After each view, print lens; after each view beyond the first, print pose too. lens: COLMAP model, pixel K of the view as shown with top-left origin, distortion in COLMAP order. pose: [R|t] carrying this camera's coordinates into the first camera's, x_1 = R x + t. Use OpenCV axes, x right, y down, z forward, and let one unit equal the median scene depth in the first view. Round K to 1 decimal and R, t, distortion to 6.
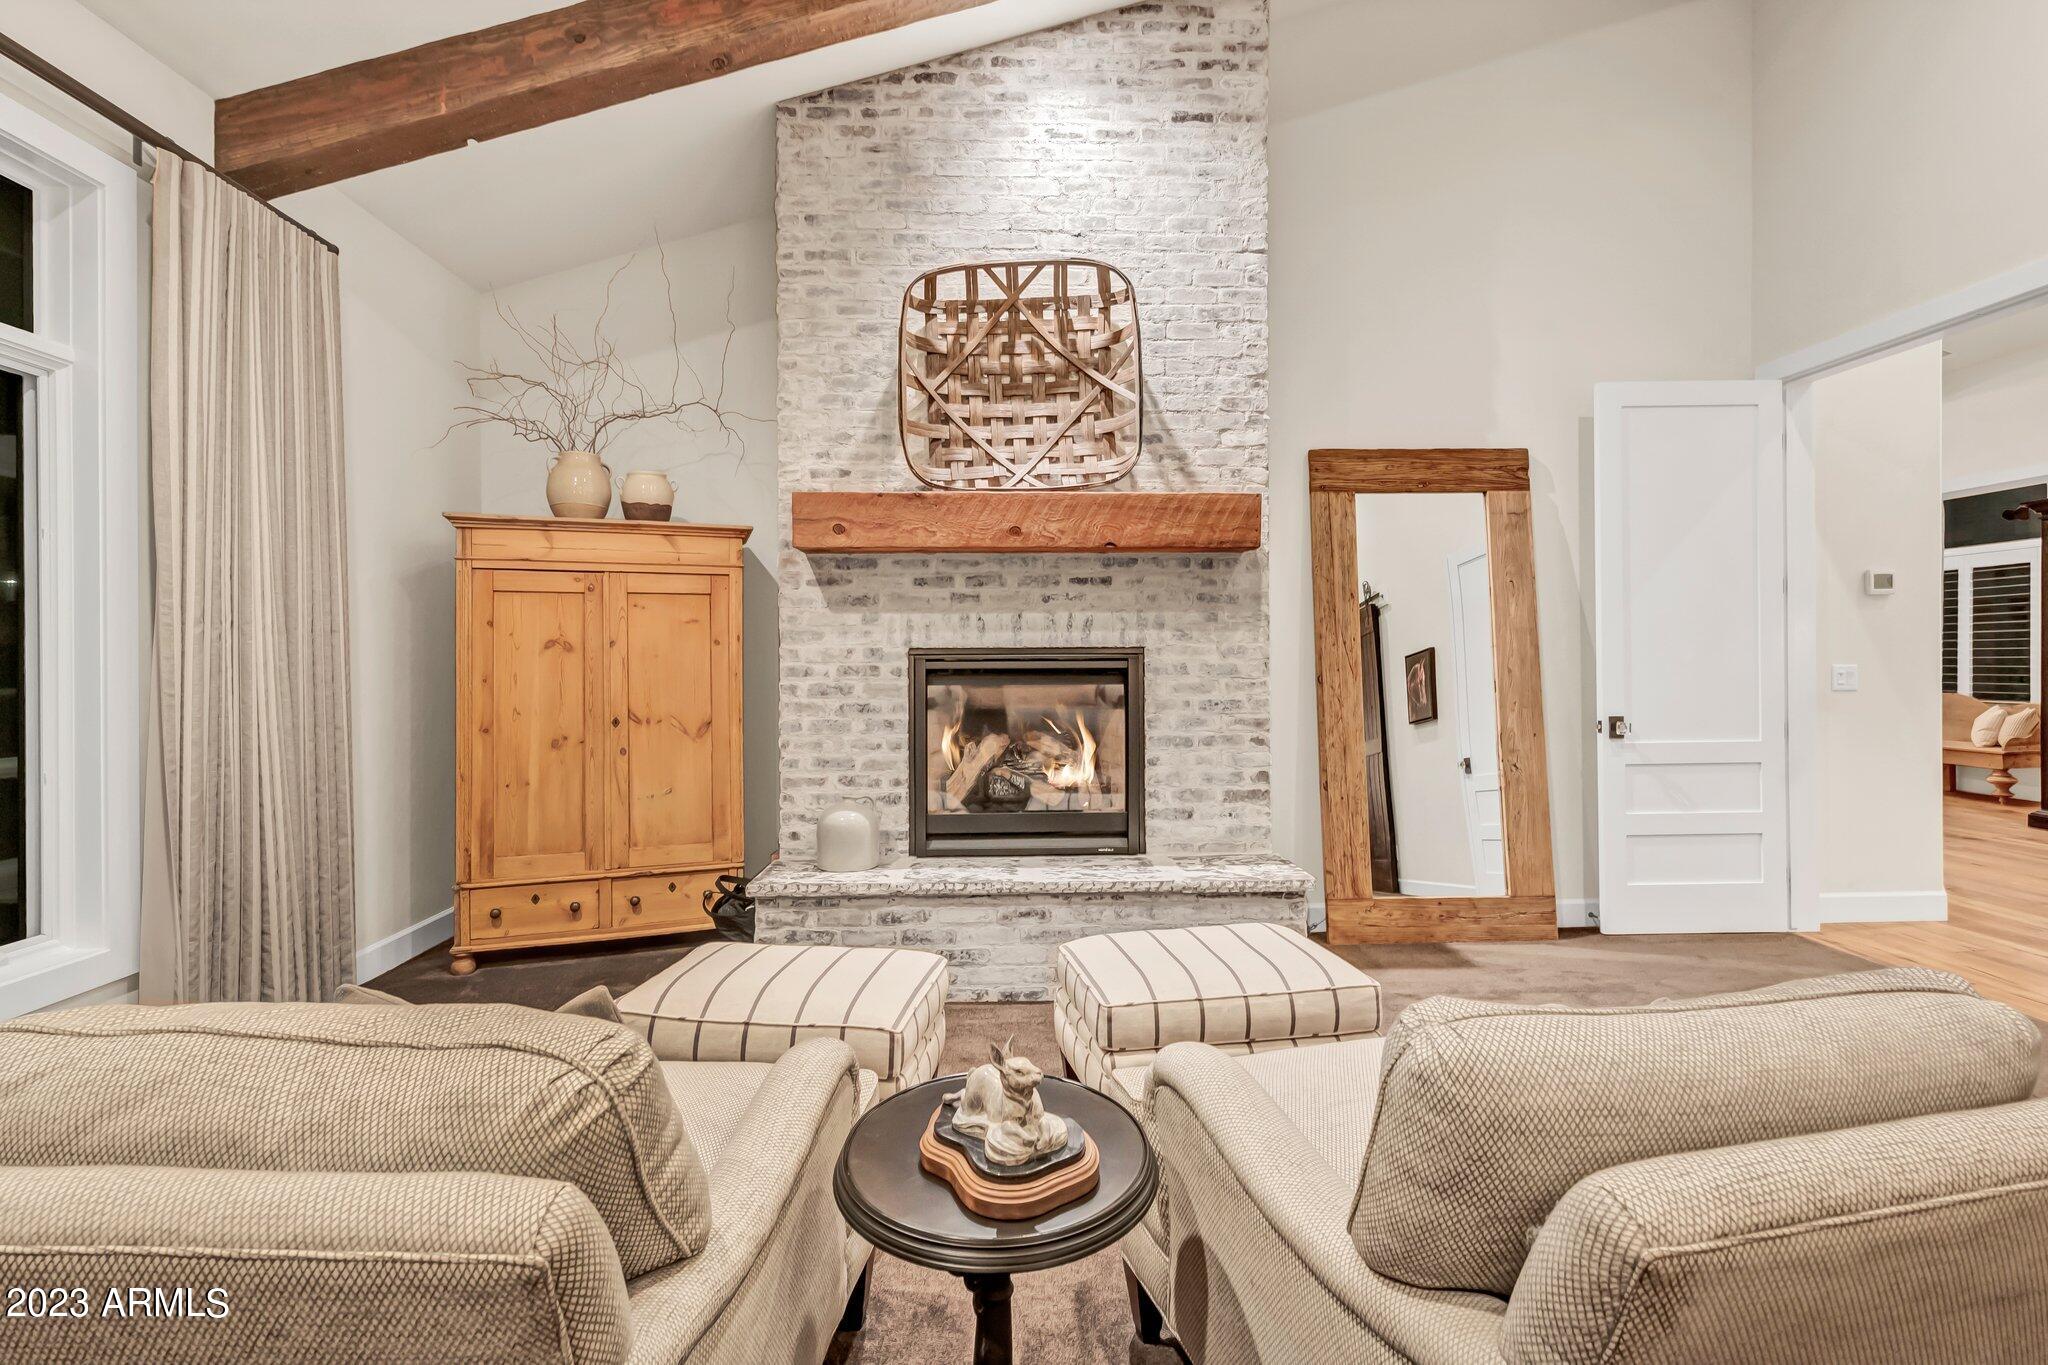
lens RADIAL K [[919.0, 0, 1013.6], [0, 919.0, 663.5], [0, 0, 1]] dist [-0.000357, 0.000089]
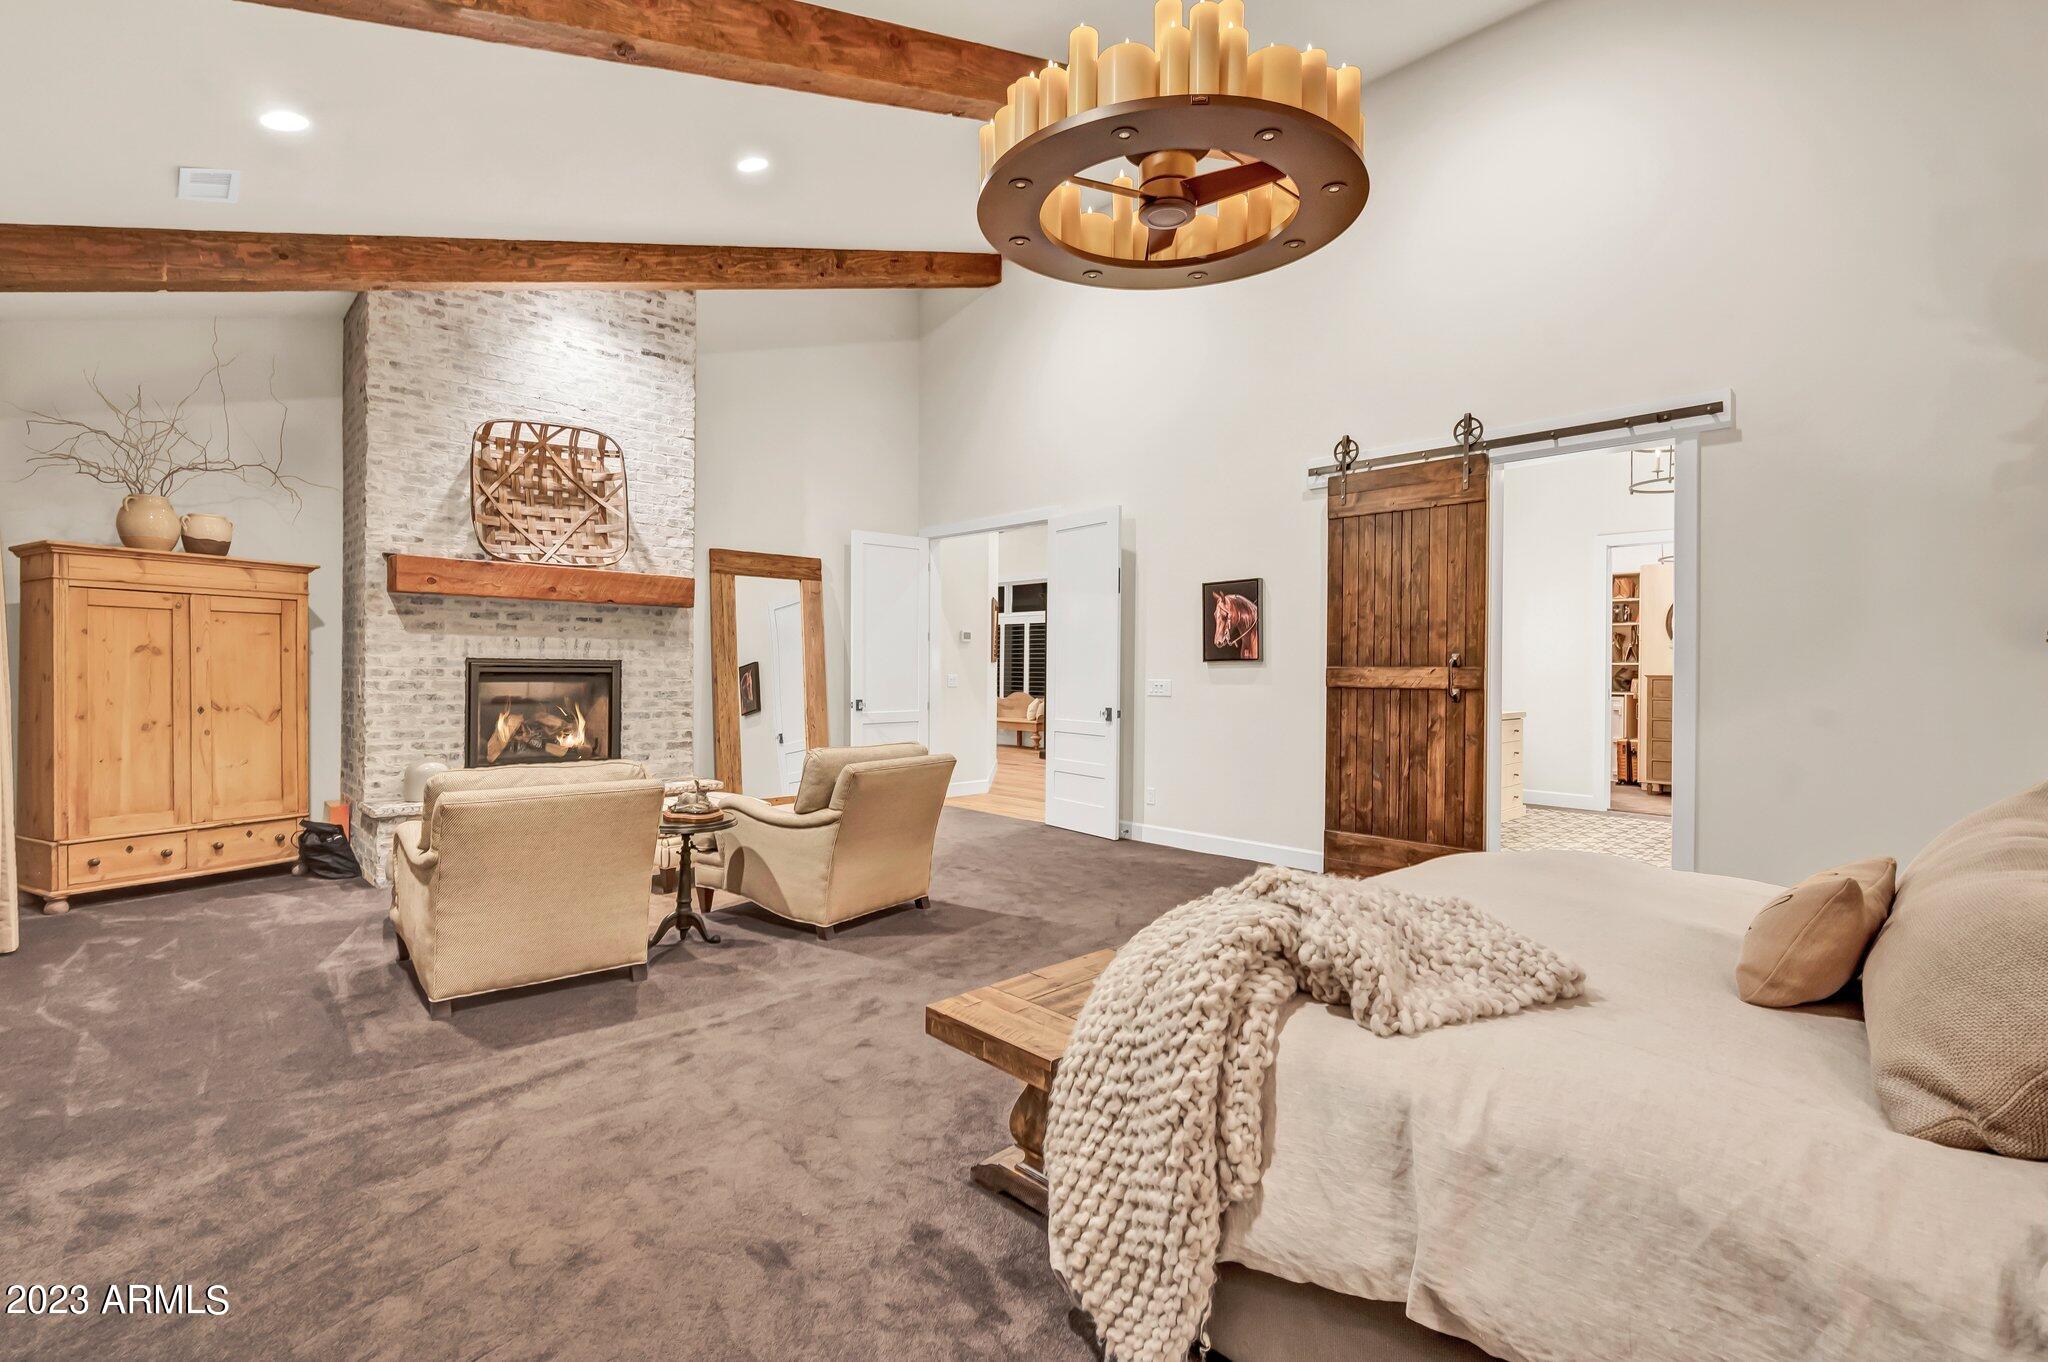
lens RADIAL K [[919.0, 0, 1013.6], [0, 919.0, 662.0], [0, 0, 1]] dist [-0.000357, 0.000089]
pose [[0.740759, 0.018263, 0.671523, -0.462689], [-0.009561, 0.999816, -0.016645, 0.006885], [-0.671703, 0.005909, 0.740797, -0.746557]]
